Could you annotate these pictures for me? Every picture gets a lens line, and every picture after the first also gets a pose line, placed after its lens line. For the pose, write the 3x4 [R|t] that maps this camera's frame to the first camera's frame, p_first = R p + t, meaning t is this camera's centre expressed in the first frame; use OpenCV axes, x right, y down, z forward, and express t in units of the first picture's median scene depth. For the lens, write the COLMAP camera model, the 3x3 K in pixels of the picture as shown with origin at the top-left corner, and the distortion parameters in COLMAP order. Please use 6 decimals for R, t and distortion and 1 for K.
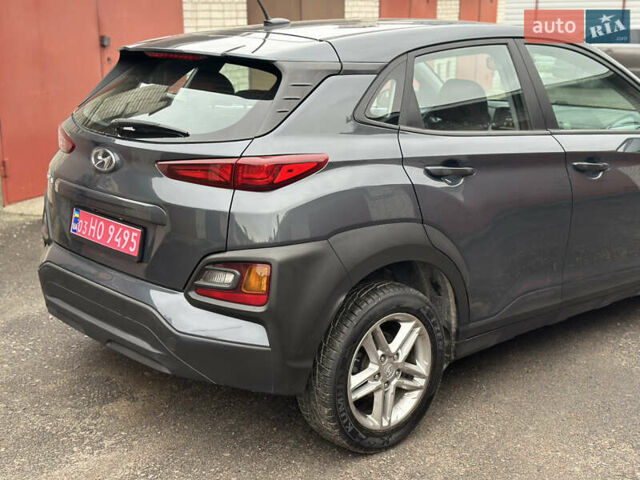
lens RADIAL K [[884.4, 0, 320.0], [0, 884.4, 240.0], [0, 0, 1]] dist [0.182917, -0.370333]
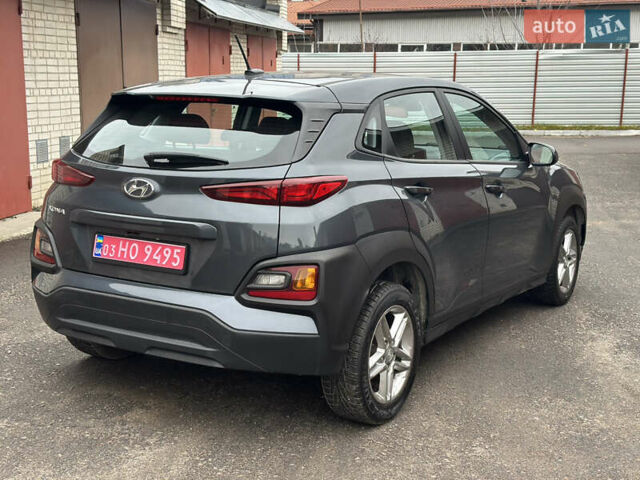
lens RADIAL K [[884.4, 0, 320.0], [0, 884.4, 240.0], [0, 0, 1]] dist [0.182917, -0.370333]
pose [[0.957977, -0.041919, 0.283765, -0.351606], [0.060817, 0.996456, -0.058114, 0.056718], [-0.280324, 0.072929, 0.957131, -0.146562]]
